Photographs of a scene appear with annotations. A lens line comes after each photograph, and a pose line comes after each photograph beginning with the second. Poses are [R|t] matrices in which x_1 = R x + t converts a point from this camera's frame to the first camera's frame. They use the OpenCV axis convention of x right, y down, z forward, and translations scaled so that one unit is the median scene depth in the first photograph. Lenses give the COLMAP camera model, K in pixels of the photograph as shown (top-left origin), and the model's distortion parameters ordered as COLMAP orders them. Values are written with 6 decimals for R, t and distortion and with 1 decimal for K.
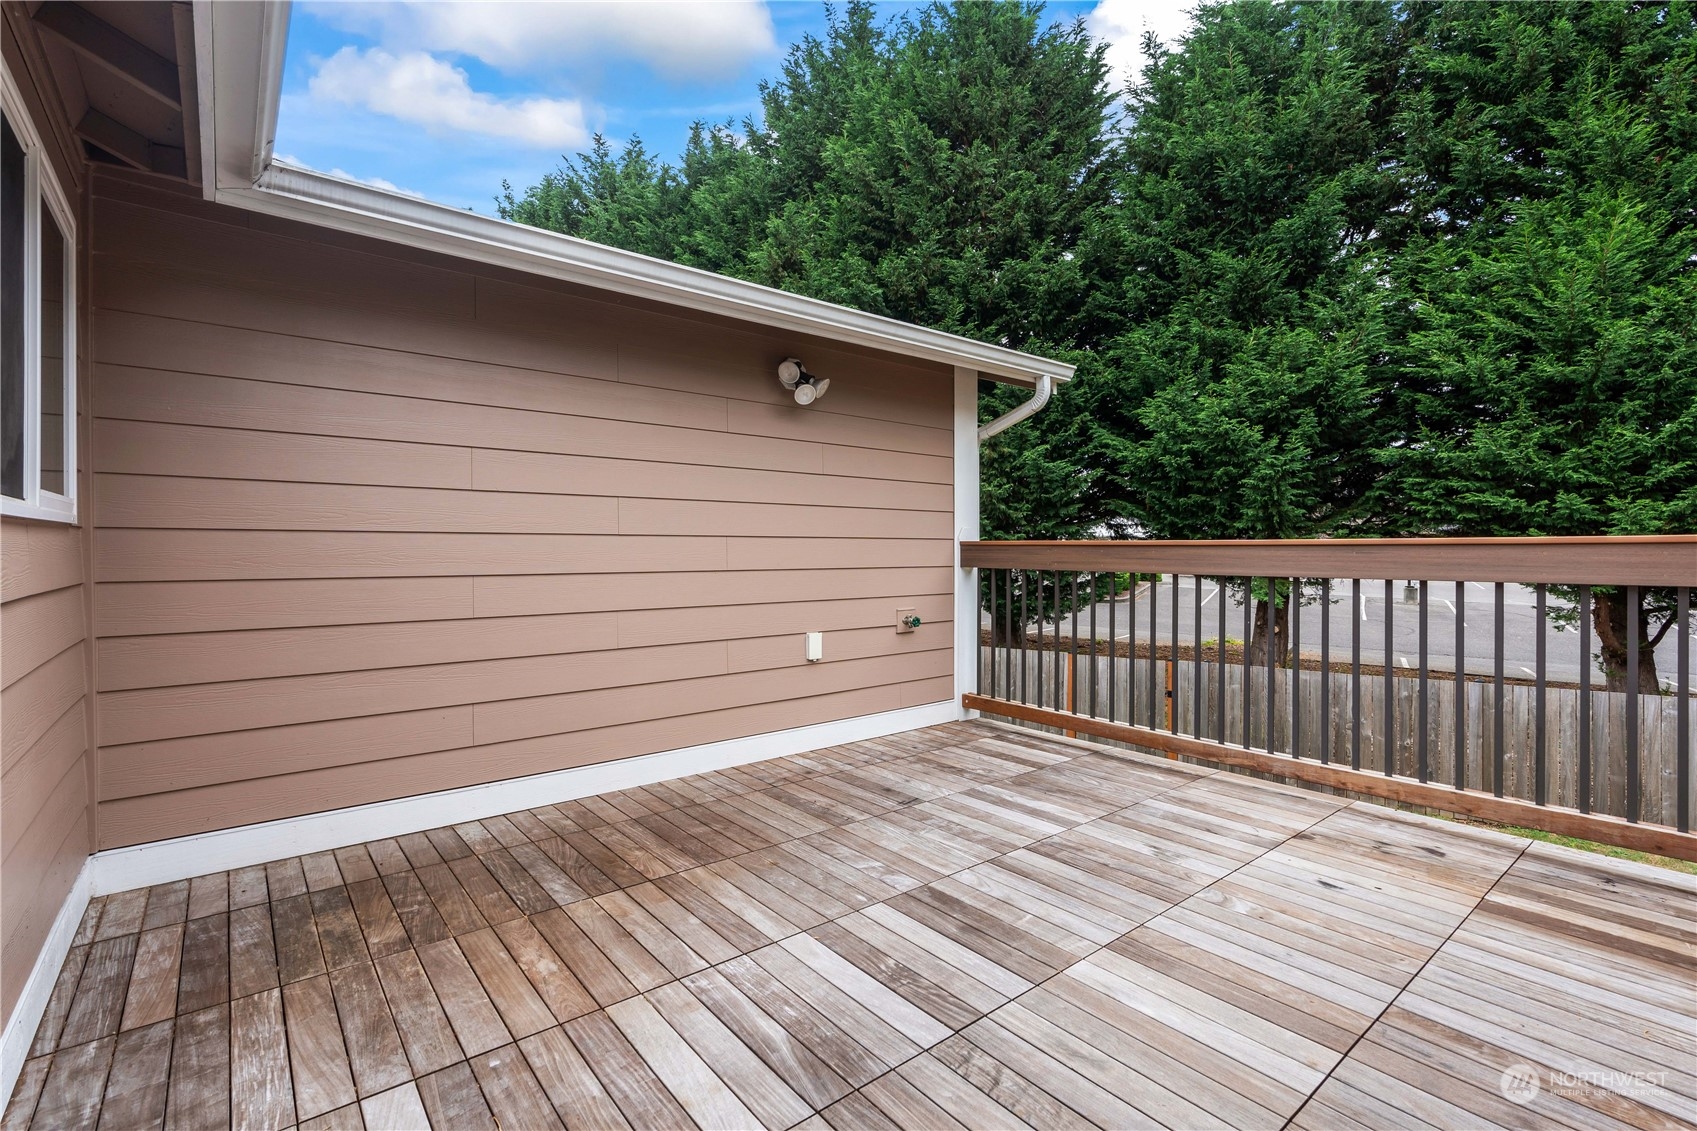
lens RADIAL K [[768.7, 0, 839.1], [0, 768.7, 541.8], [0, 0, 1]] dist [-0.000632, -0.000292]
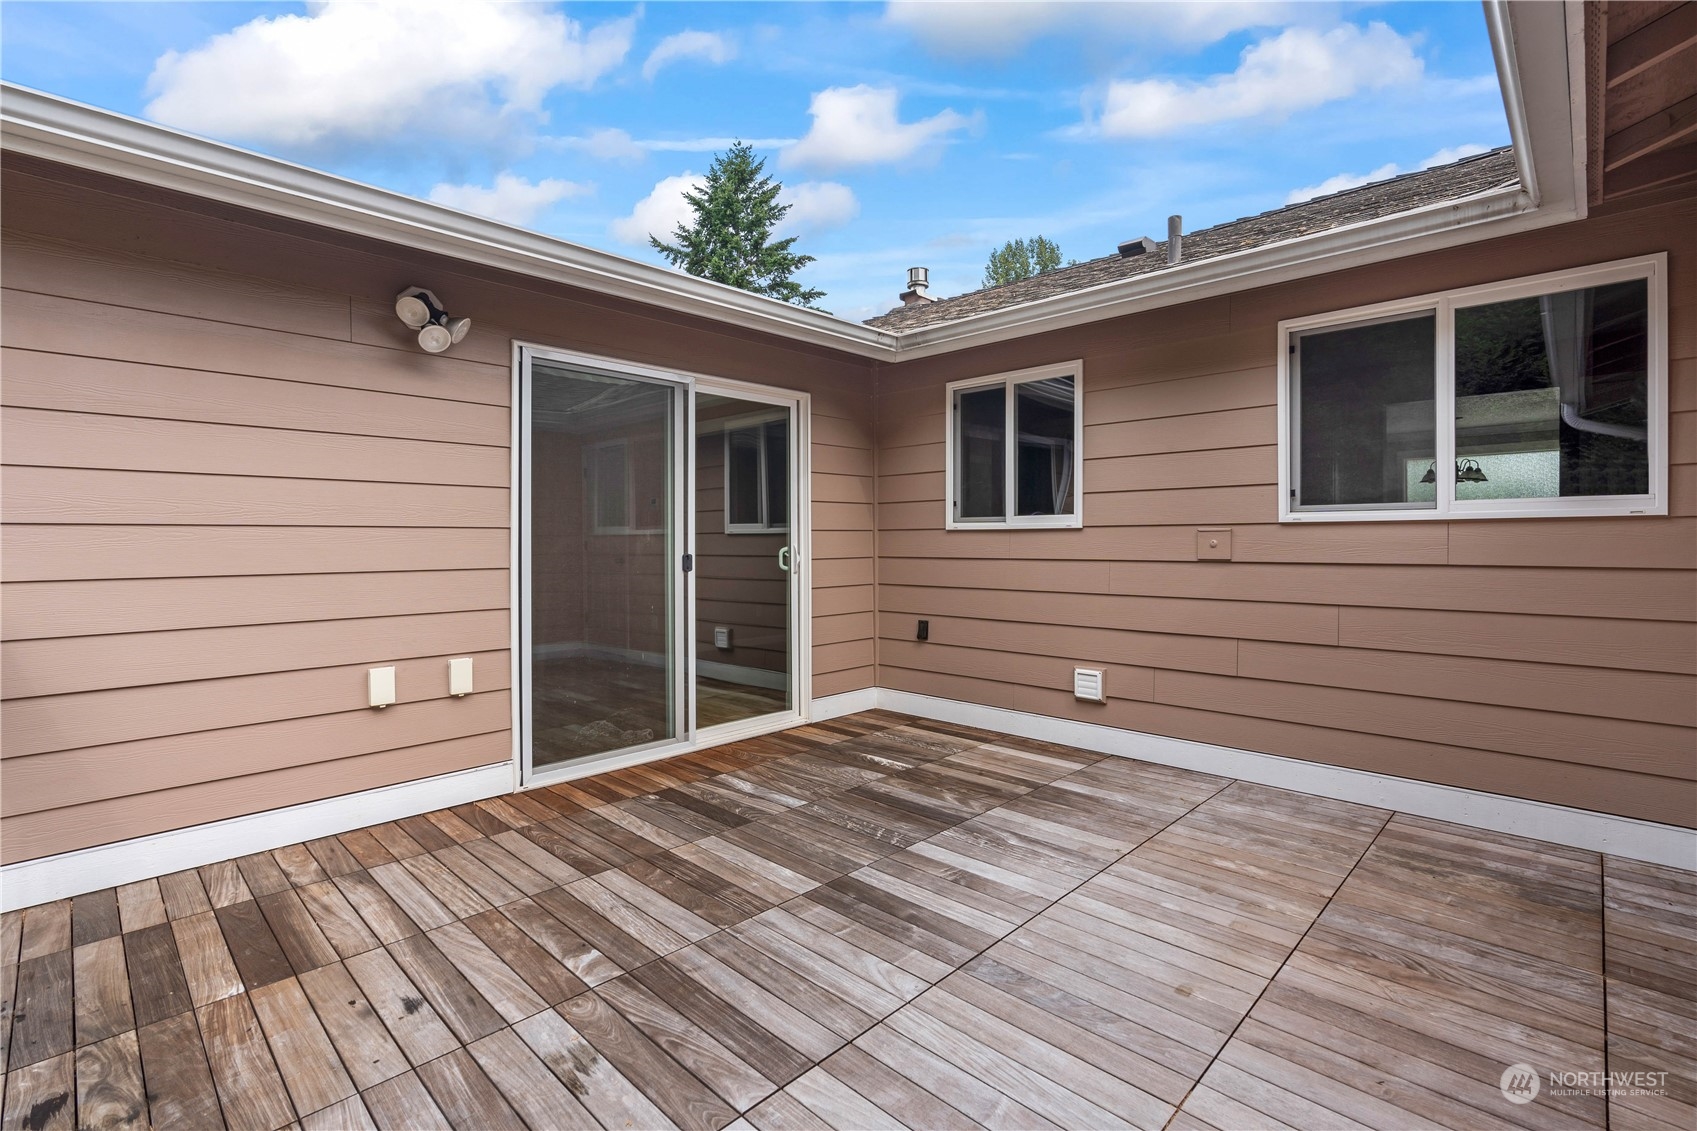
lens RADIAL K [[768.7, 0, 839.1], [0, 768.7, 541.8], [0, 0, 1]] dist [-0.000632, -0.000292]
pose [[-0.993235, 0.002220, -0.116102, 0.359253], [0.002795, 0.999985, -0.004794, 0.019507], [0.116090, -0.005086, -0.993226, 1.961752]]
